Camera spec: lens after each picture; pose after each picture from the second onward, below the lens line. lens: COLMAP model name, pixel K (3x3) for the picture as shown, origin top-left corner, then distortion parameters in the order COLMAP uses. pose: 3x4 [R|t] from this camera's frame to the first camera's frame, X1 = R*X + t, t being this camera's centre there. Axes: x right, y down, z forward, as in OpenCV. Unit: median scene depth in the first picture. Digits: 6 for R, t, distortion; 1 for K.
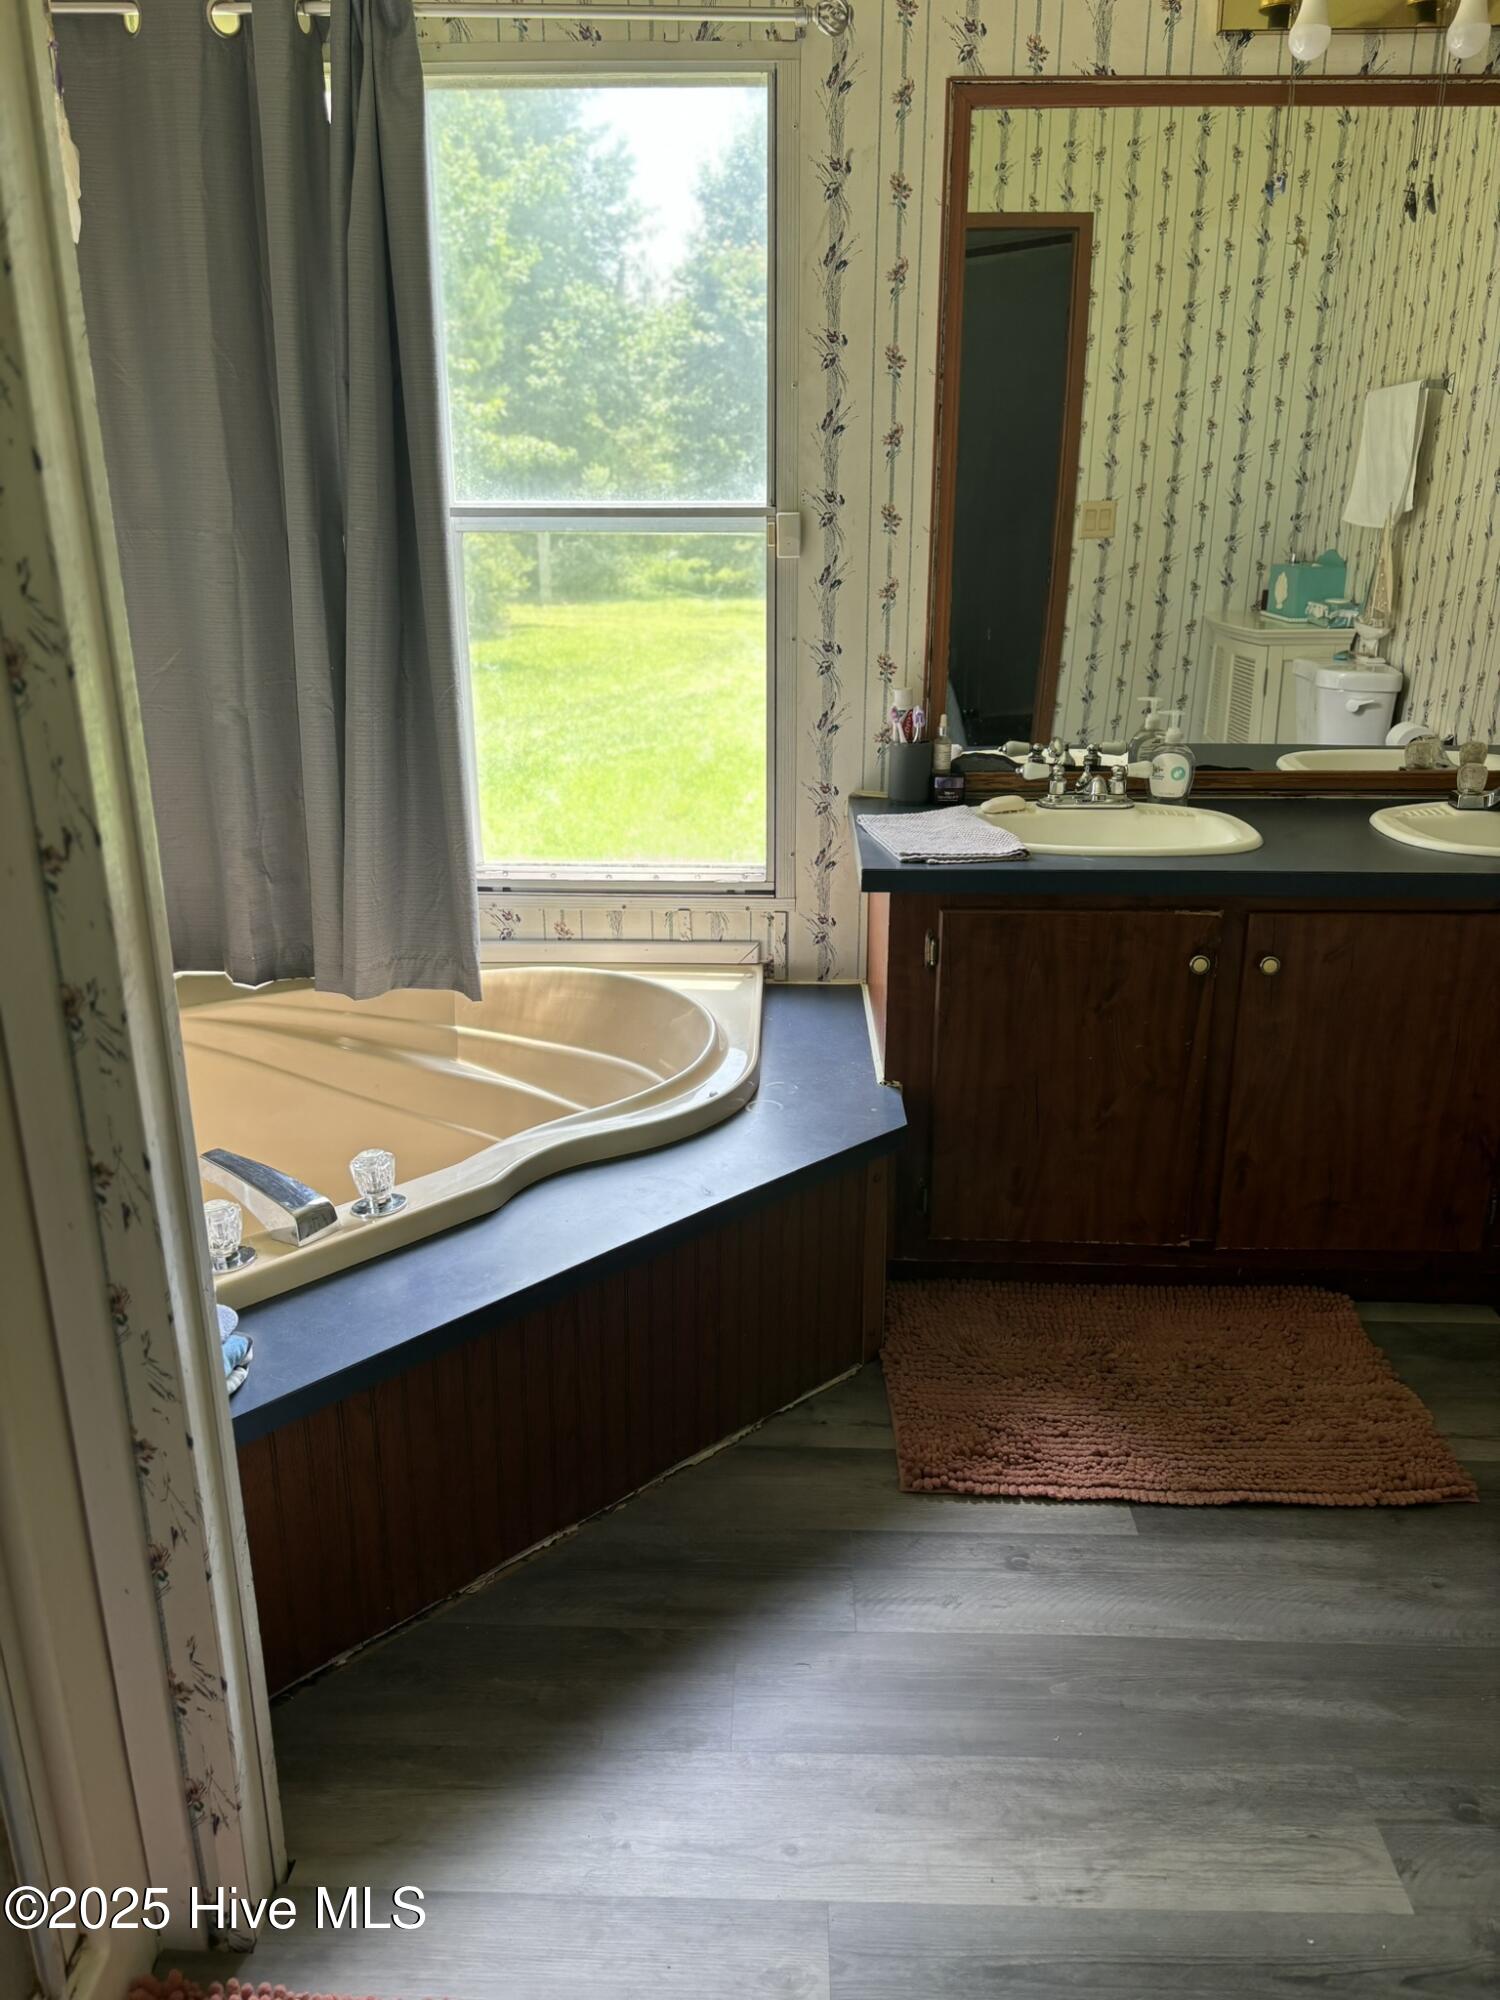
lens RADIAL K [[1517.0, 0, 750.0], [0, 1517.0, 1000.0], [0, 0, 1]] dist [0.061429, -0.003781]
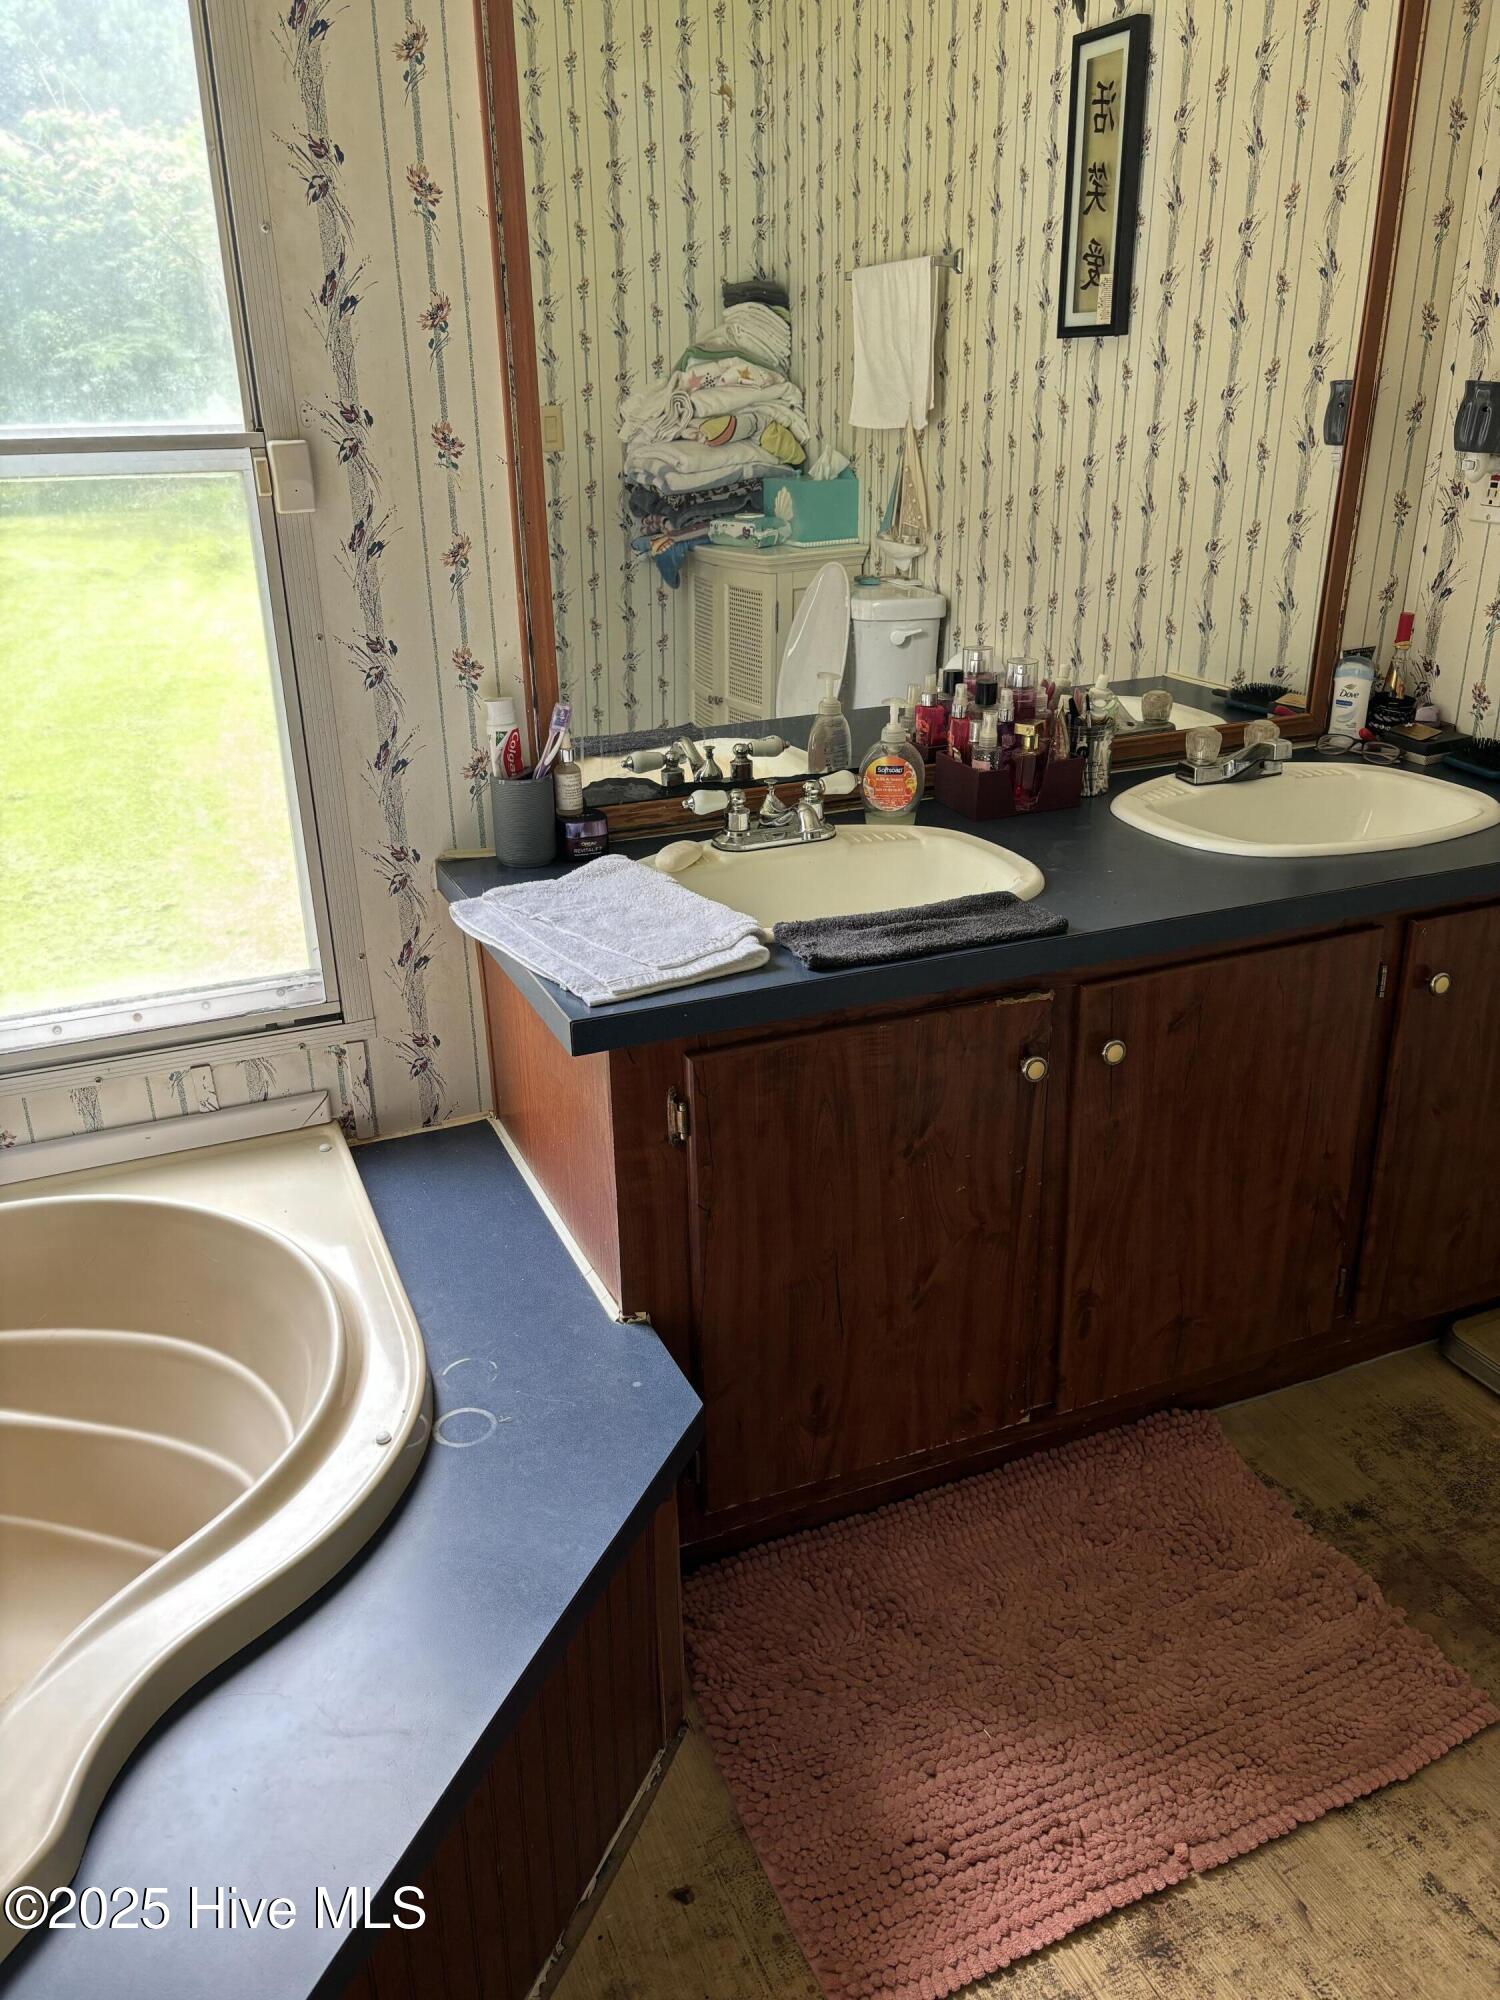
lens RADIAL K [[1528.0, 0, 751.1], [0, 1528.0, 972.2], [0, 0, 1]] dist [0.077612, 0.001016]
pose [[0.911527, -0.167371, 0.375640, -0.073190], [0.151437, 0.985857, 0.071784, -0.115432], [-0.382342, -0.008547, 0.923982, 0.322205]]
